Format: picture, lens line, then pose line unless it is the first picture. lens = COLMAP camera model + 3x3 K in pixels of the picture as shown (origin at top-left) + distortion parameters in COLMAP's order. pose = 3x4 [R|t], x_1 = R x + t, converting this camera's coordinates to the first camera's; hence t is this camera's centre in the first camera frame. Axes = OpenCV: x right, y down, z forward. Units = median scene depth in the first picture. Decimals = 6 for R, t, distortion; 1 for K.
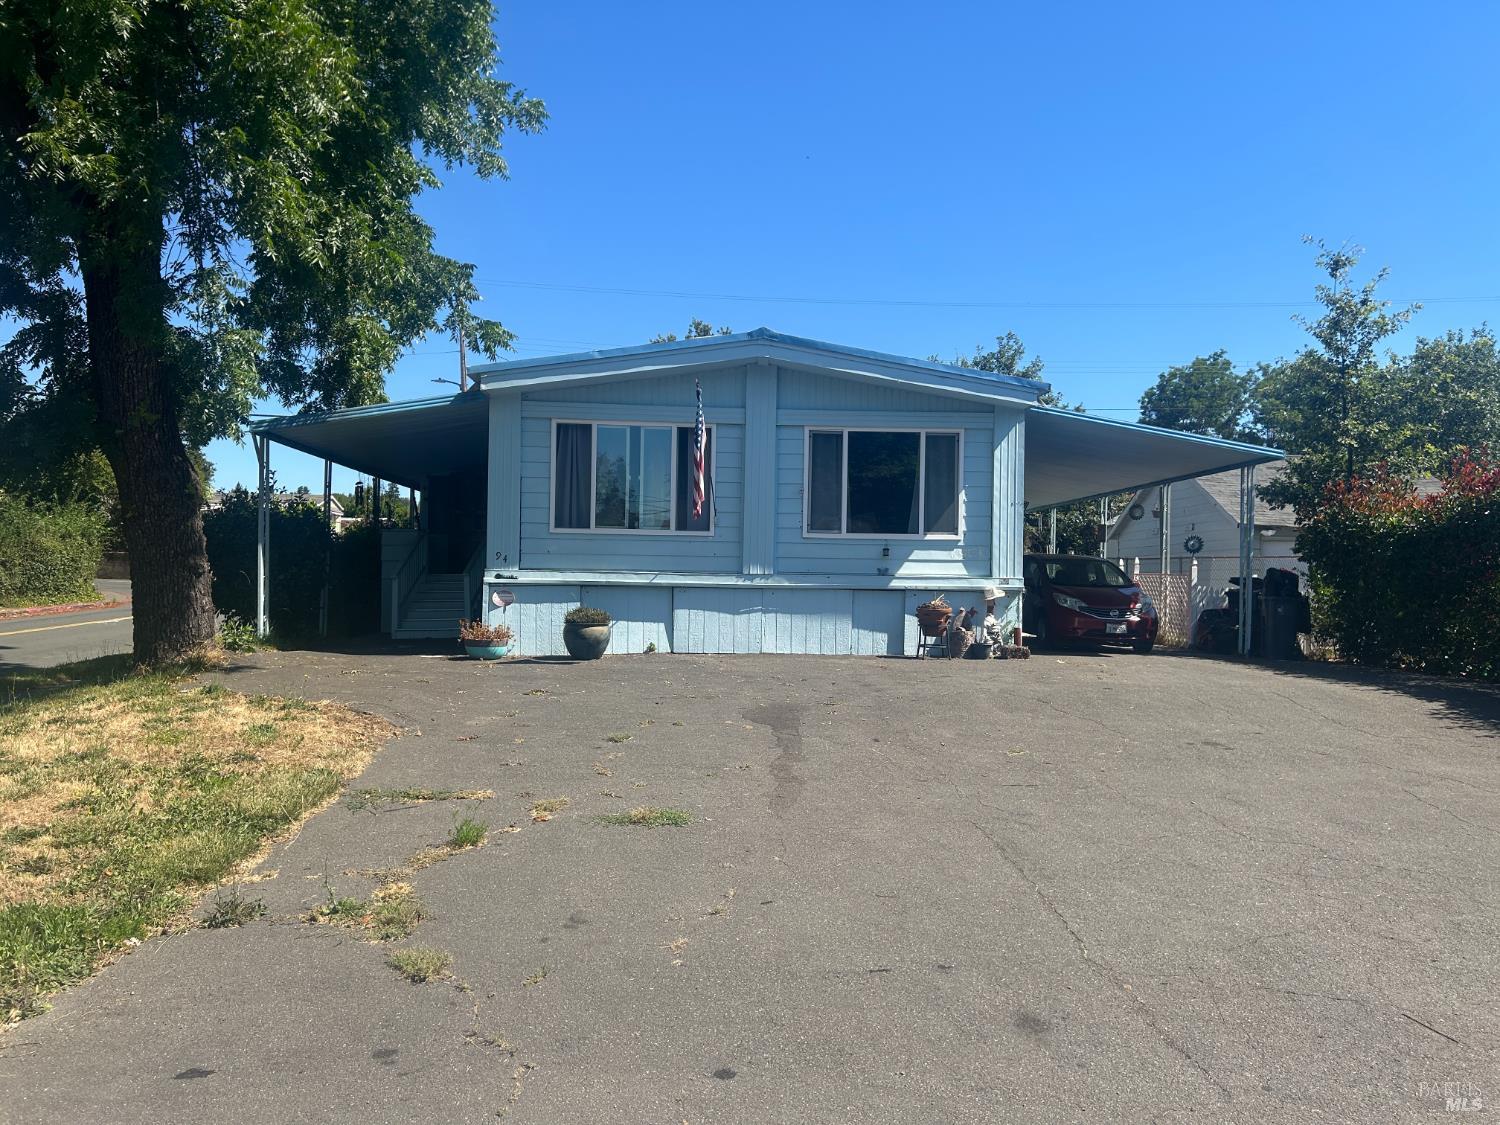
lens RADIAL K [[1150.8, 0, 750.0], [0, 1150.8, 562.5], [0, 0, 1]] dist [0.095780, -0.001659]
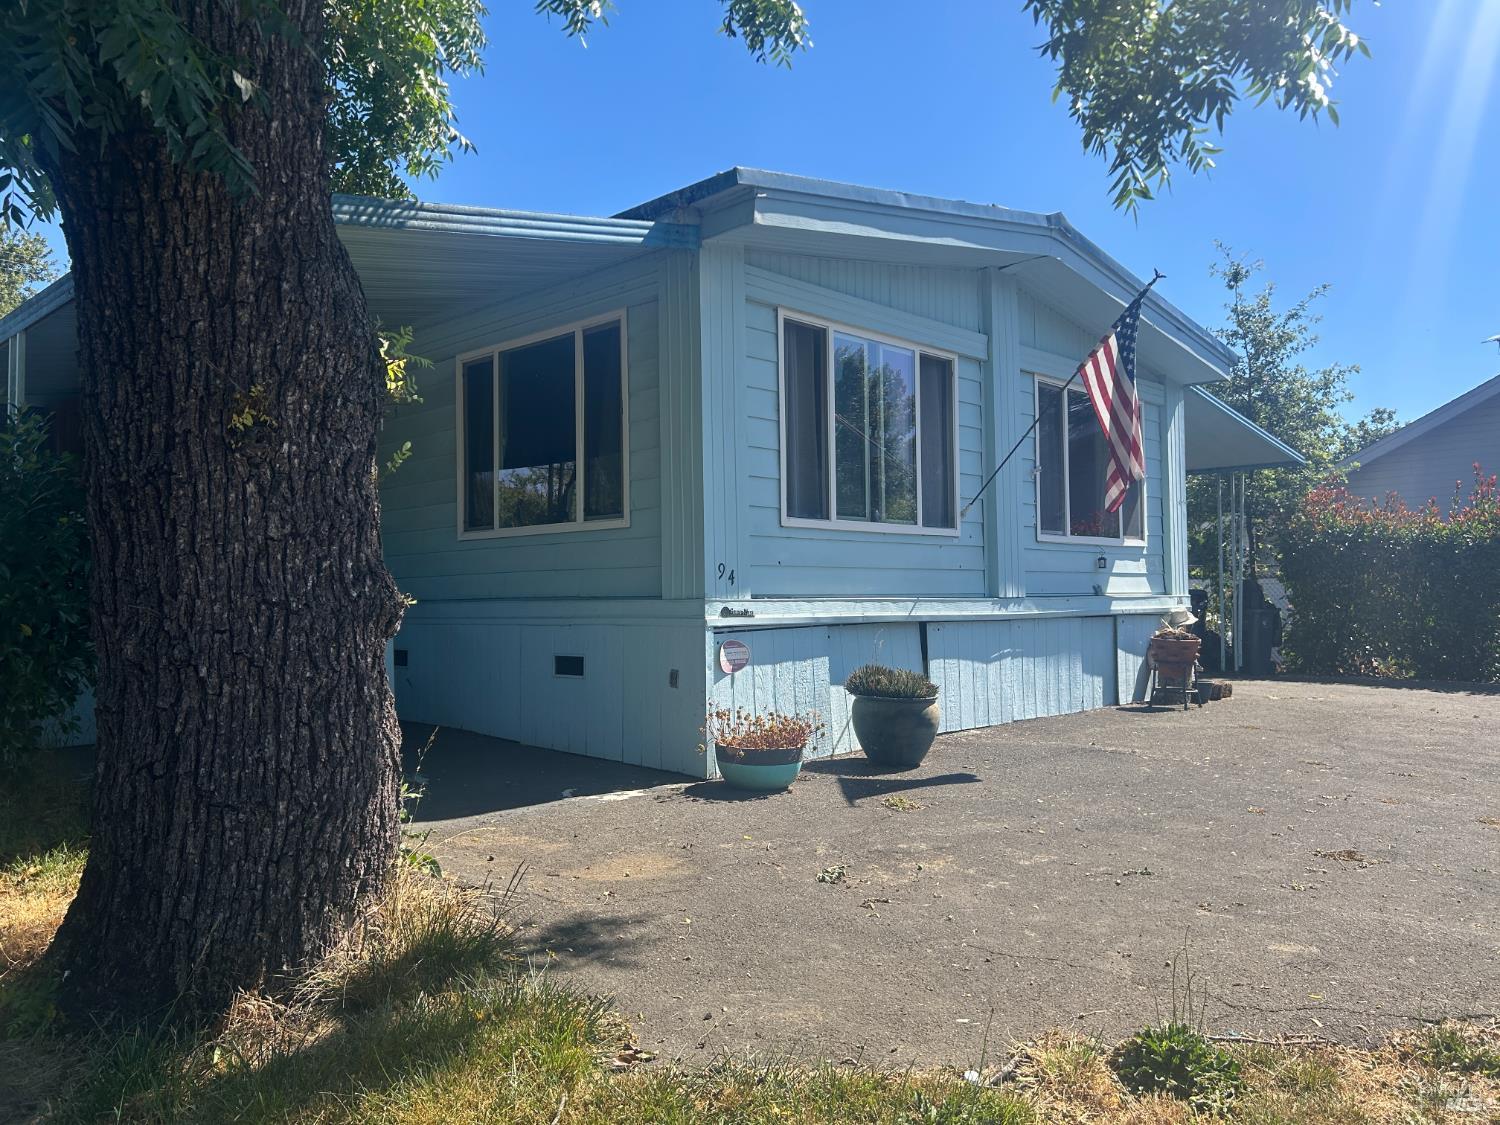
lens RADIAL K [[1169.5, 0, 750.0], [0, 1169.5, 562.5], [0, 0, 1]] dist [0.006744, 0.000383]
pose [[0.745809, -0.001524, 0.666158, -0.529158], [0.016830, 0.999721, -0.016556, -0.000922], [-0.665948, 0.023559, 0.745627, 0.610910]]
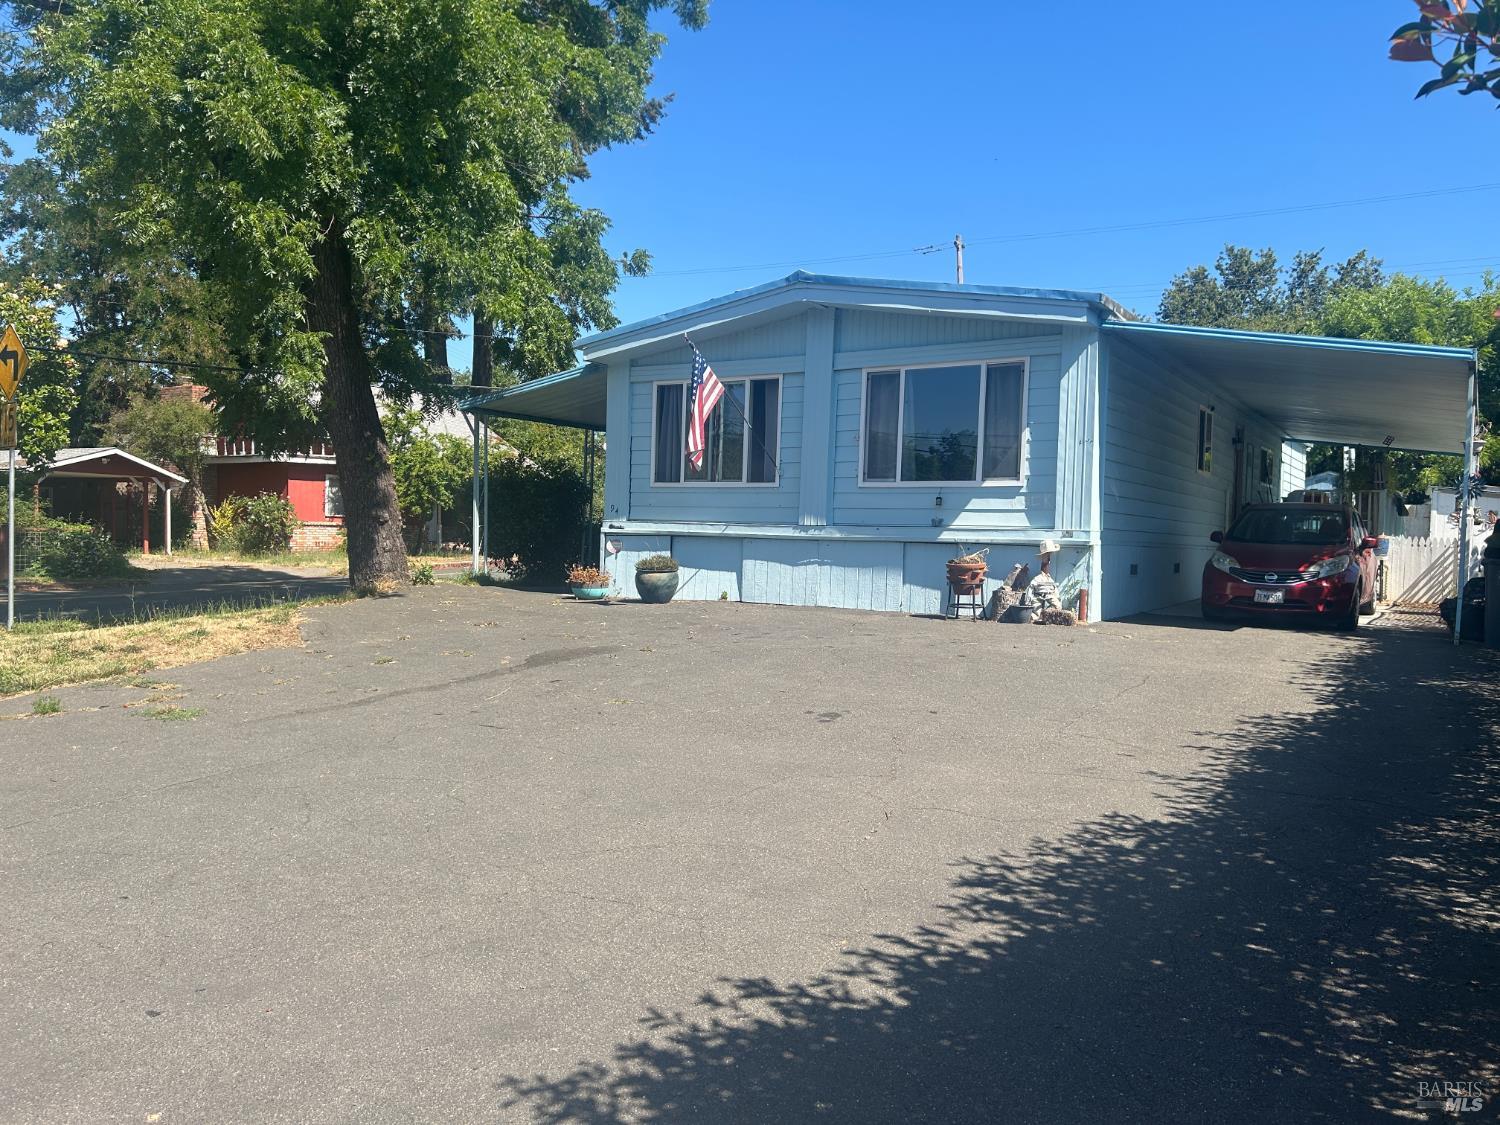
lens RADIAL K [[1150.8, 0, 750.0], [0, 1150.8, 562.5], [0, 0, 1]] dist [0.095780, -0.001659]
pose [[0.797833, 0.020987, -0.602514, 0.552200], [-0.001062, 0.999441, 0.033407, 0.009106], [0.602878, -0.026014, 0.797409, 0.185975]]
